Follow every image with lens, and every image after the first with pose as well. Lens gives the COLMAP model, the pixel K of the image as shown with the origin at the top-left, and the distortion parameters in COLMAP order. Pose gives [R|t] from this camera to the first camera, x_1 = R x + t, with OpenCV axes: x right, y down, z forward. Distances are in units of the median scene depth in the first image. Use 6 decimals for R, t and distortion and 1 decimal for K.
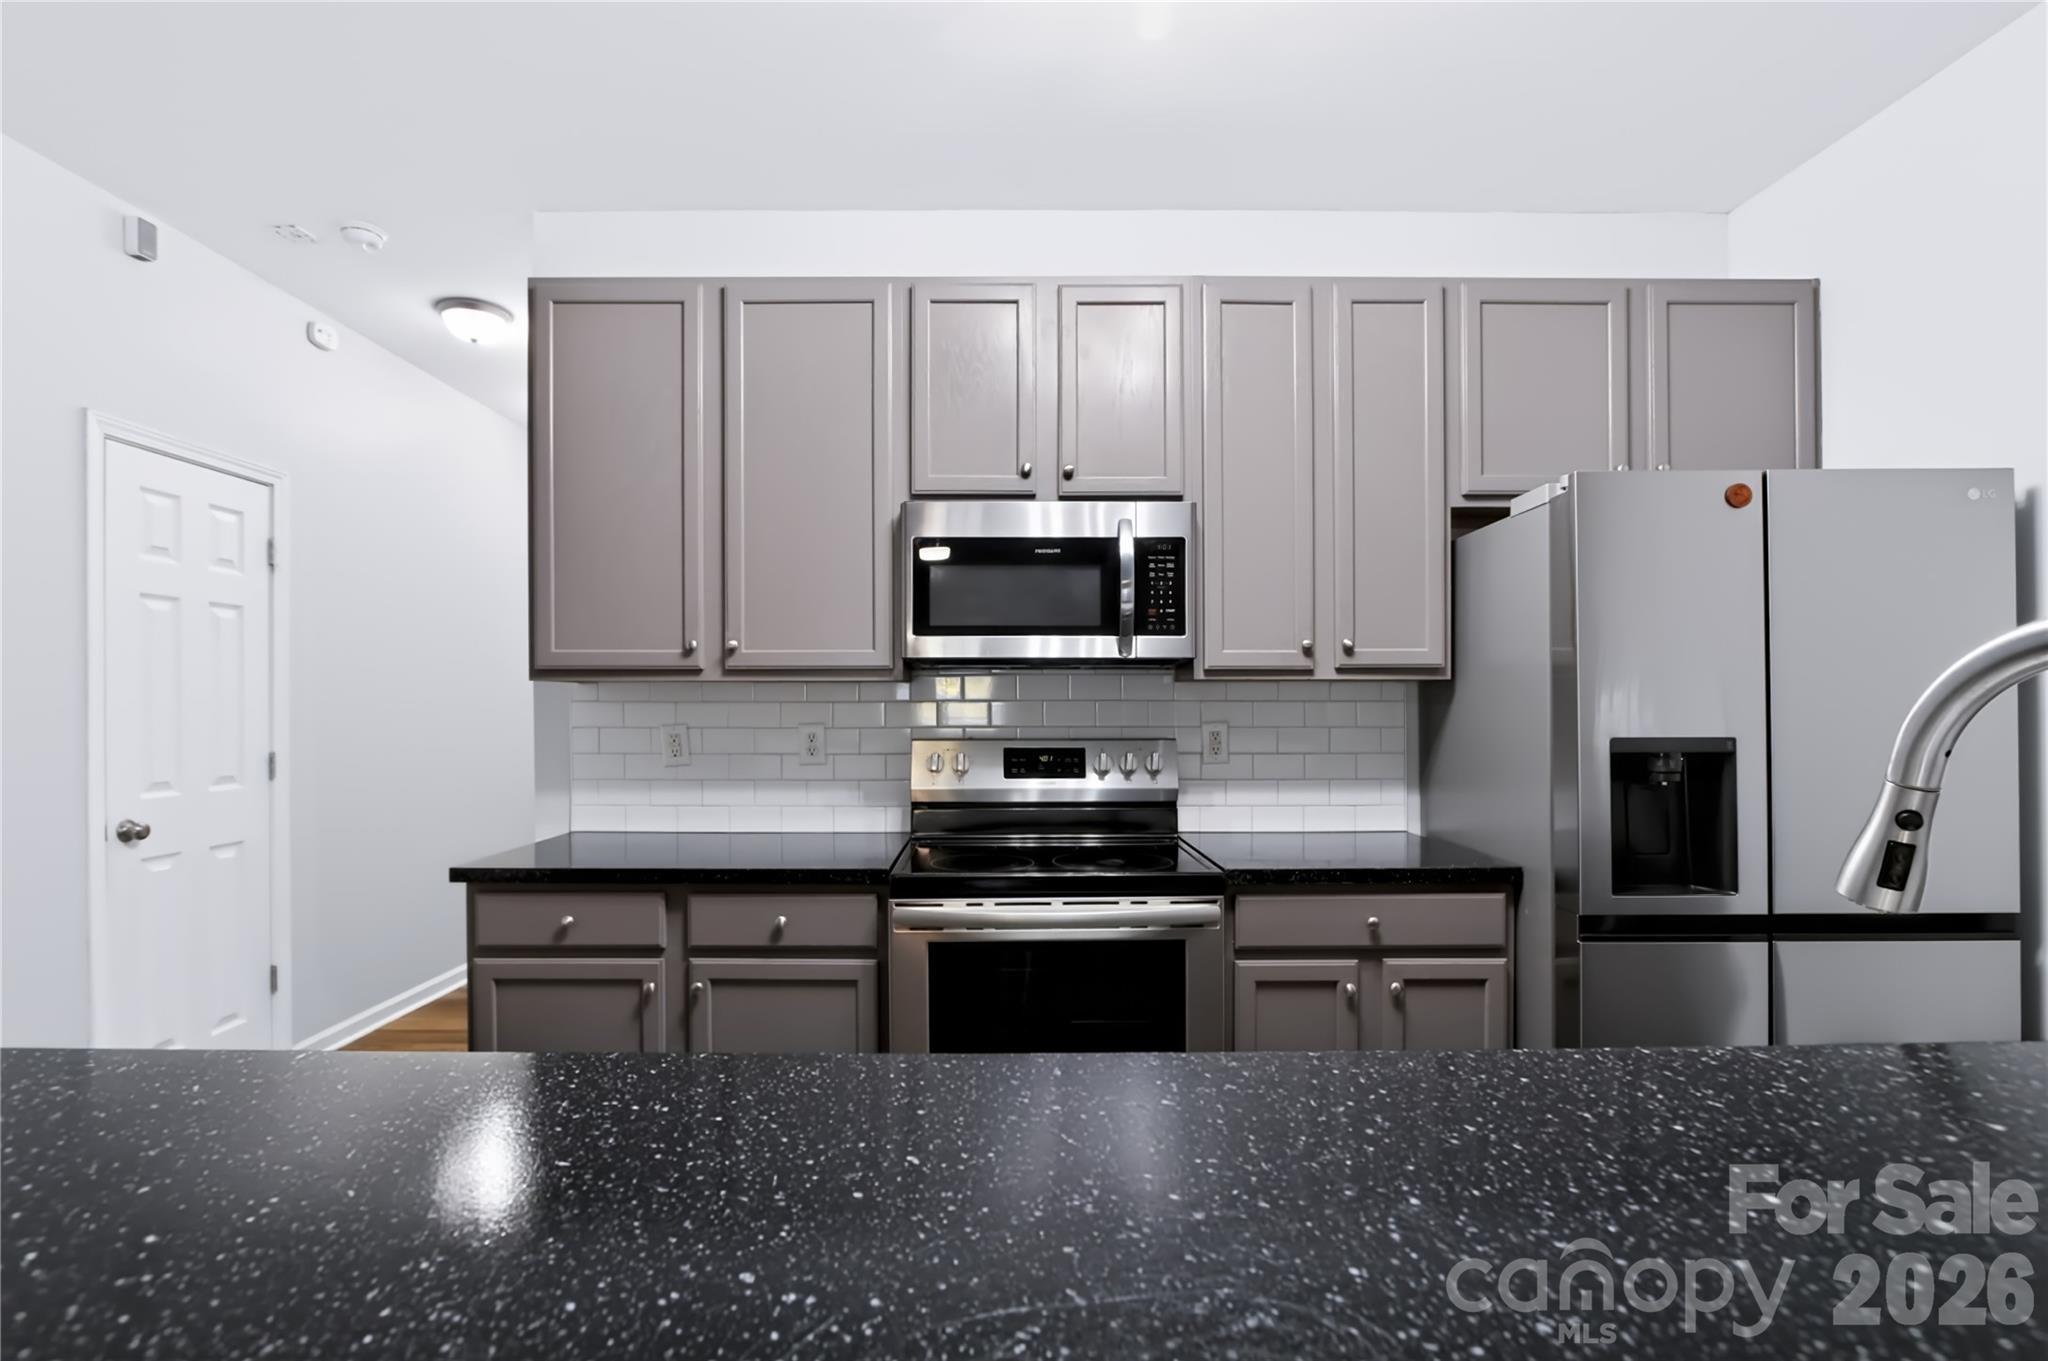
lens RADIAL K [[953.7, 0, 1021.1], [0, 953.7, 713.1], [0, 0, 1]] dist [0.000677, 0.000324]
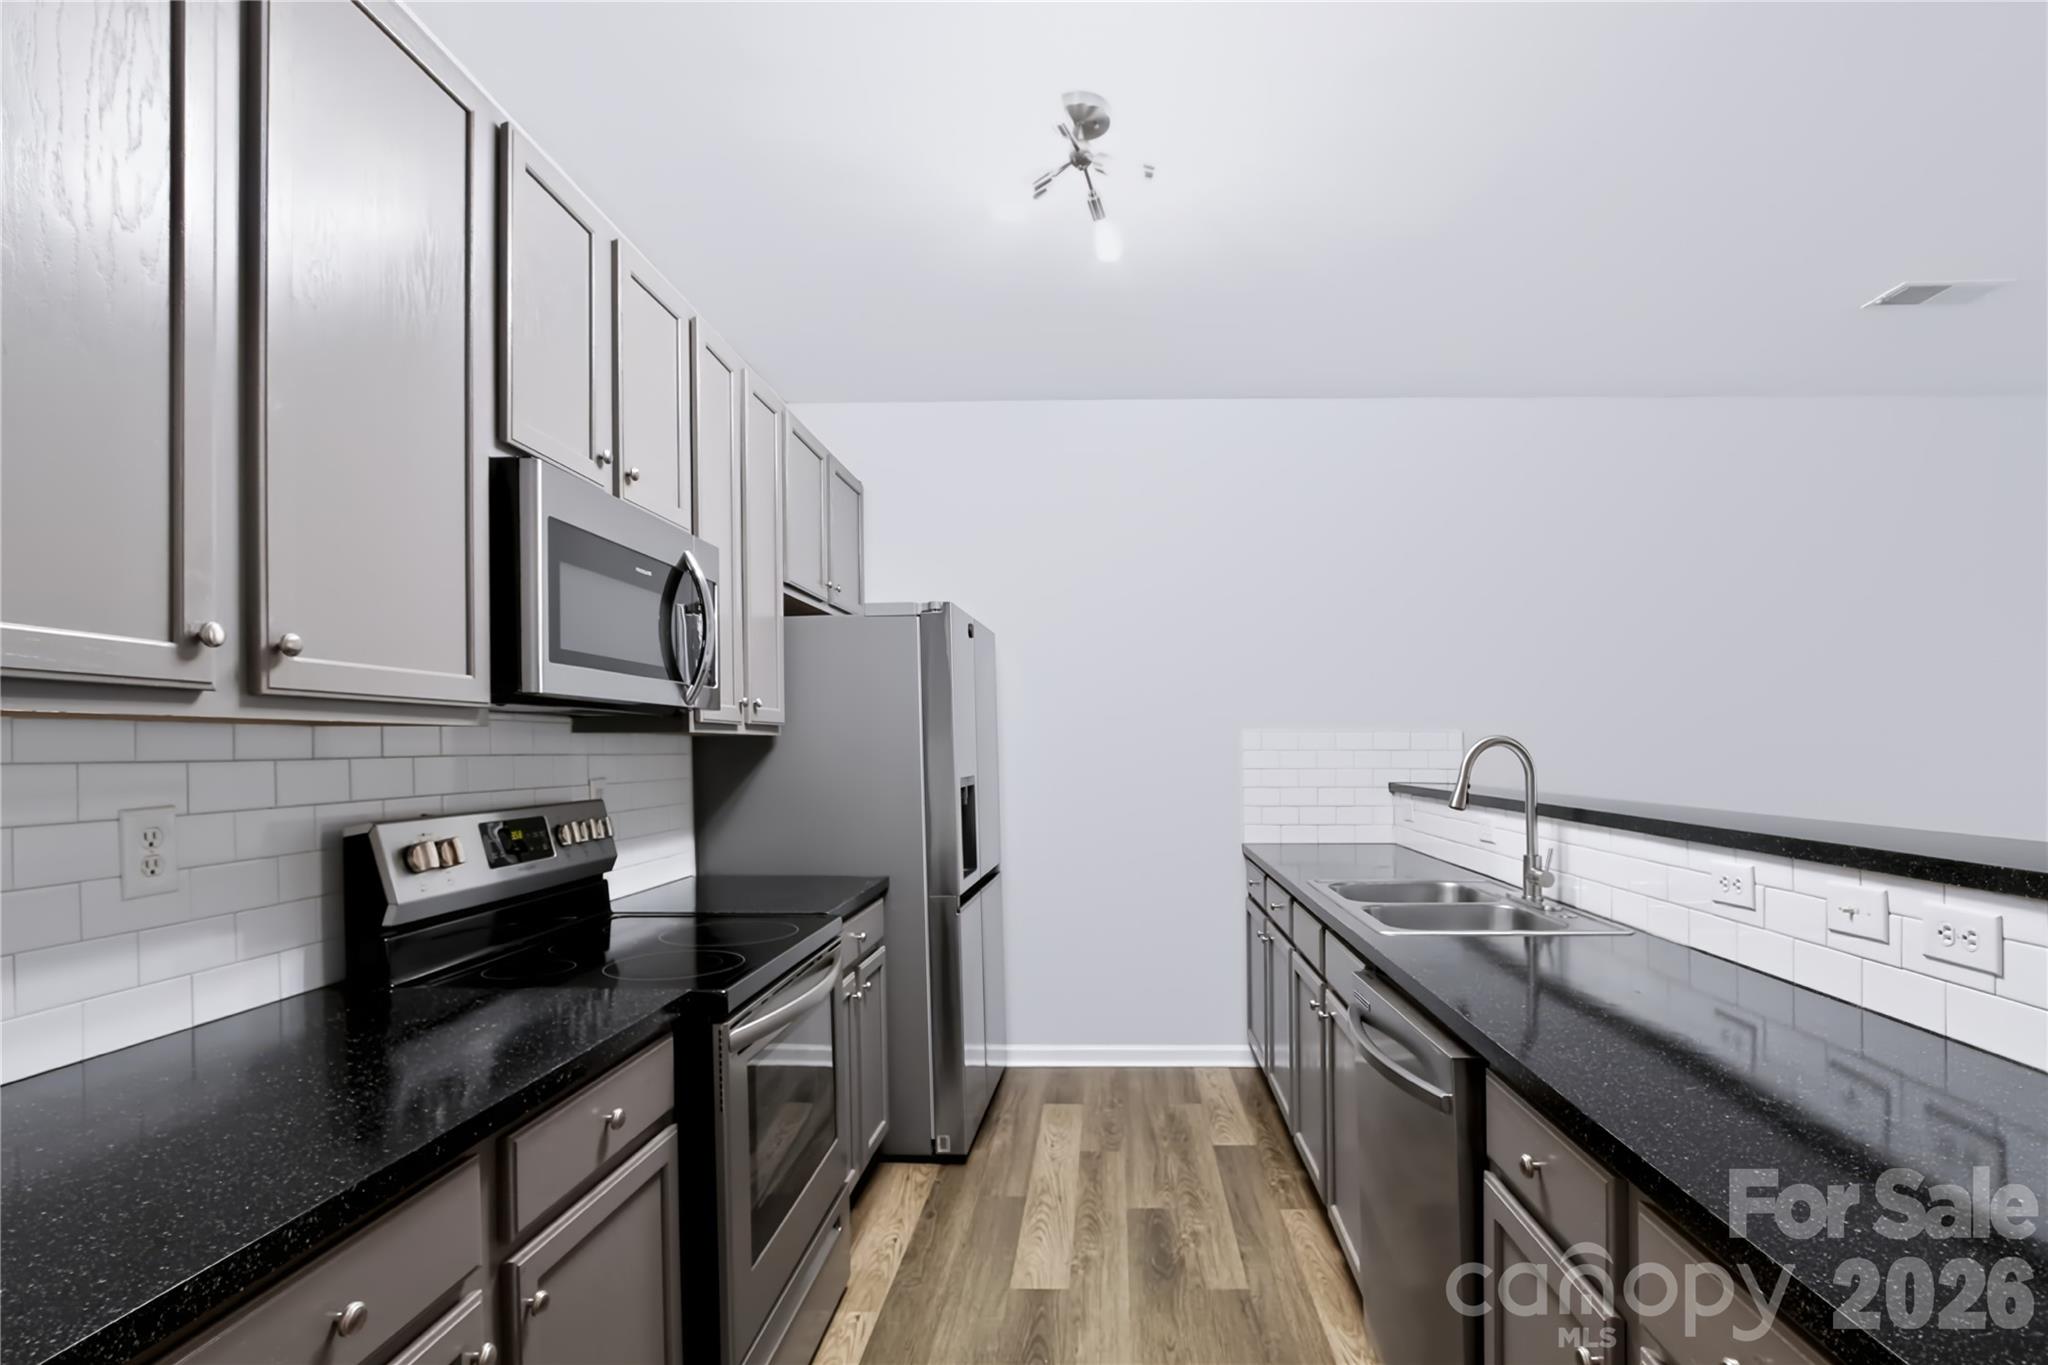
lens RADIAL K [[953.7, 0, 1021.1], [0, 953.7, 715.1], [0, 0, 1]] dist [0.000677, 0.000324]
pose [[0.119797, 0.038379, 0.992056, -0.644309], [0.005549, 0.999211, -0.039326, -0.013250], [-0.992783, 0.010217, 0.119489, 0.521406]]
